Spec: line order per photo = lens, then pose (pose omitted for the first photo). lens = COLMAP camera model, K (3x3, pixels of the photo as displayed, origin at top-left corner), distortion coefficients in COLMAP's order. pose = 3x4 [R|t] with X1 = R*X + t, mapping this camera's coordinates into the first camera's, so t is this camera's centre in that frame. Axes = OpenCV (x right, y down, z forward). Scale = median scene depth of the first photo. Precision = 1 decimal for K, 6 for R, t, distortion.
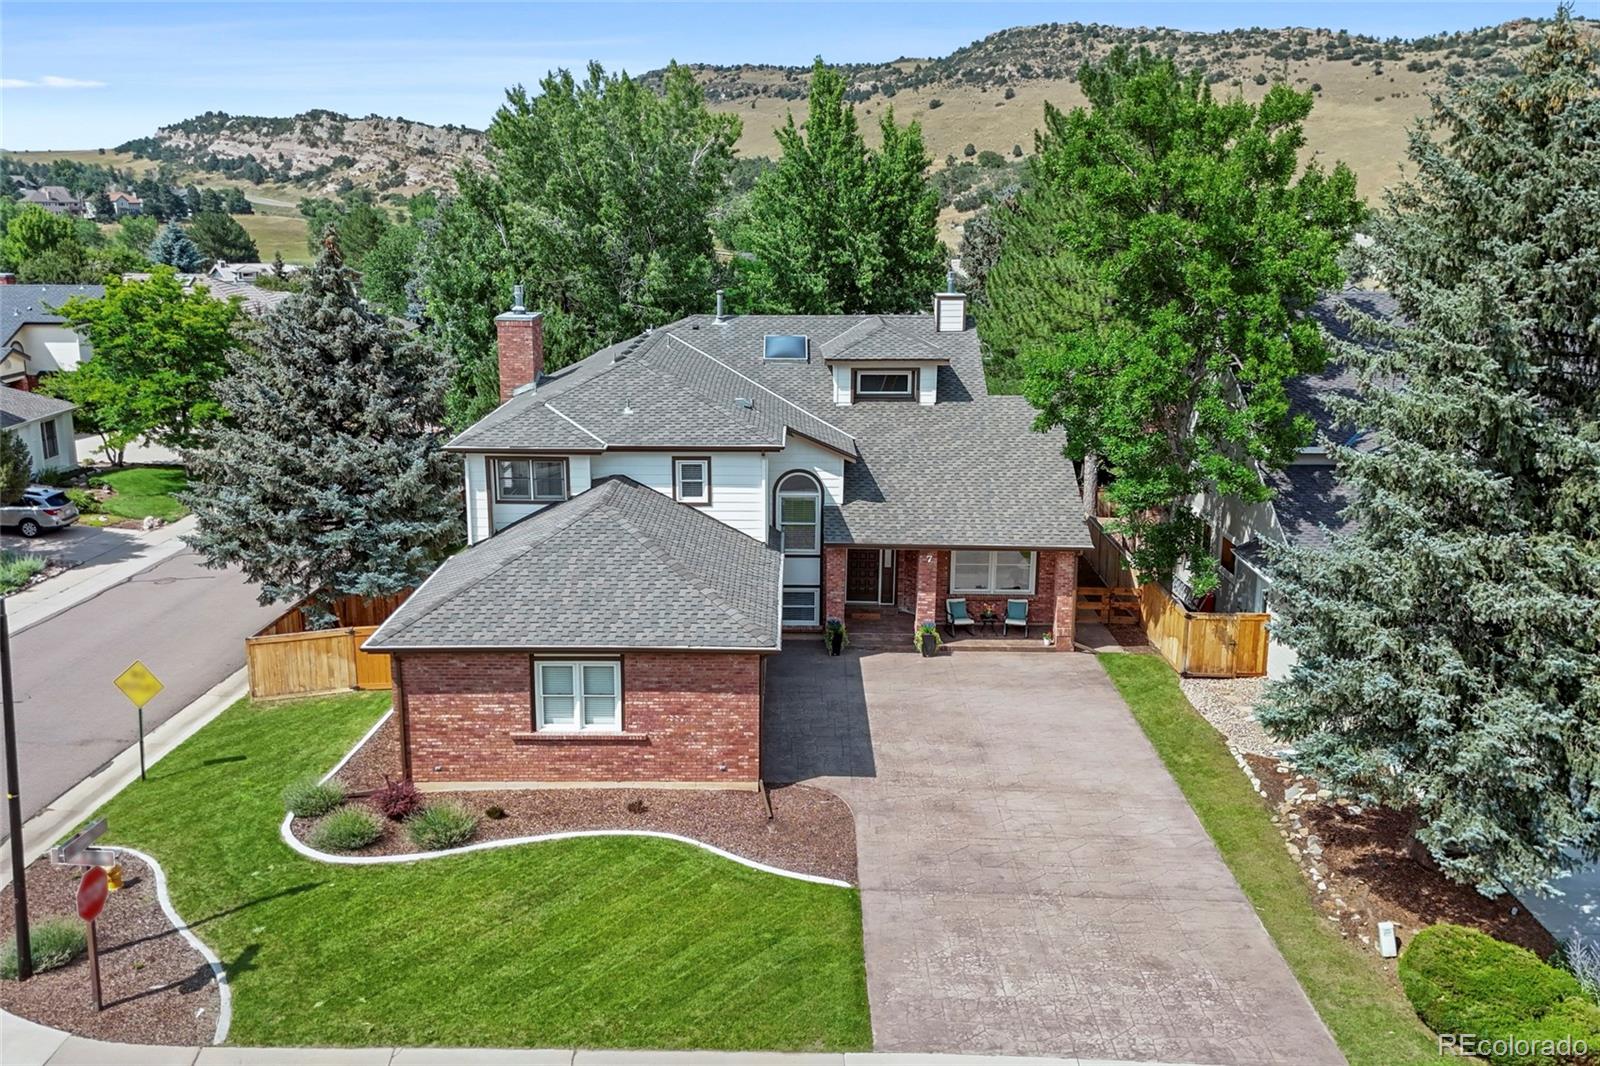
lens RADIAL K [[1352.3, 0, 745.6], [0, 1352.3, 534.1], [0, 0, 1]] dist [0.127485, -0.168791]
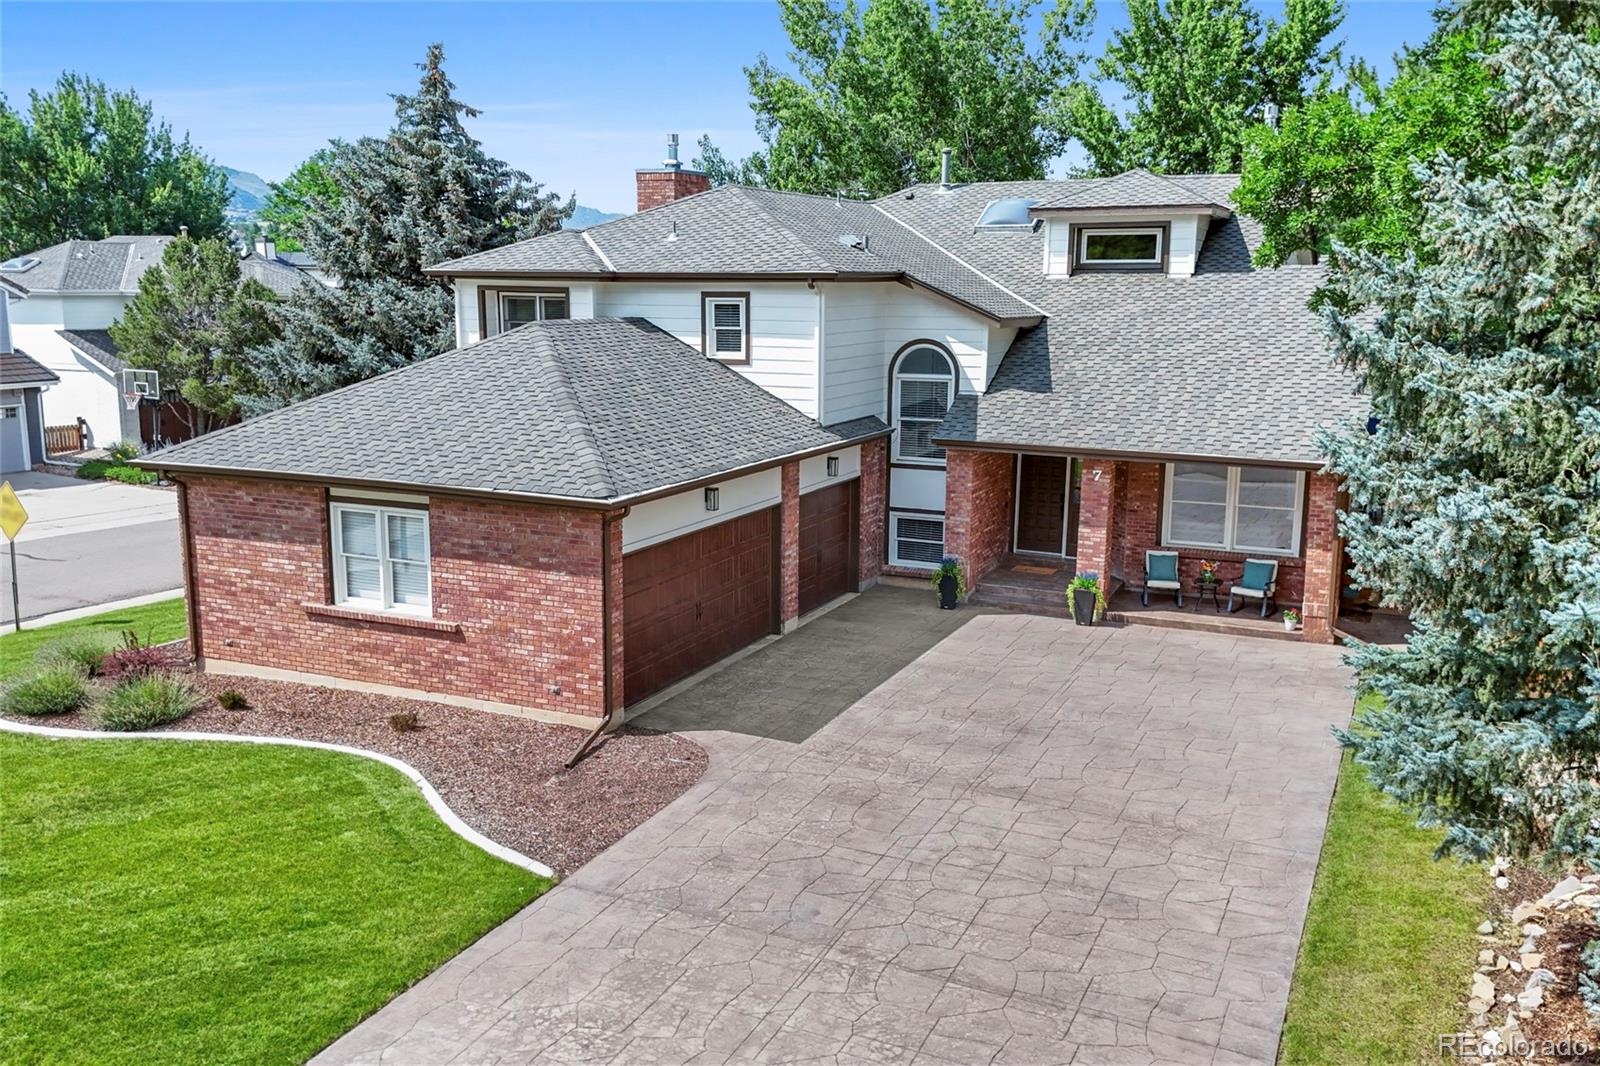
lens RADIAL K [[1352.3, 0, 745.6], [0, 1352.3, 534.1], [0, 0, 1]] dist [0.127485, -0.168791]
pose [[0.911485, 0.081076, -0.403263, 0.323110], [-0.100643, 0.994542, -0.027526, 0.106128], [0.398830, 0.065675, 0.914670, 0.430594]]
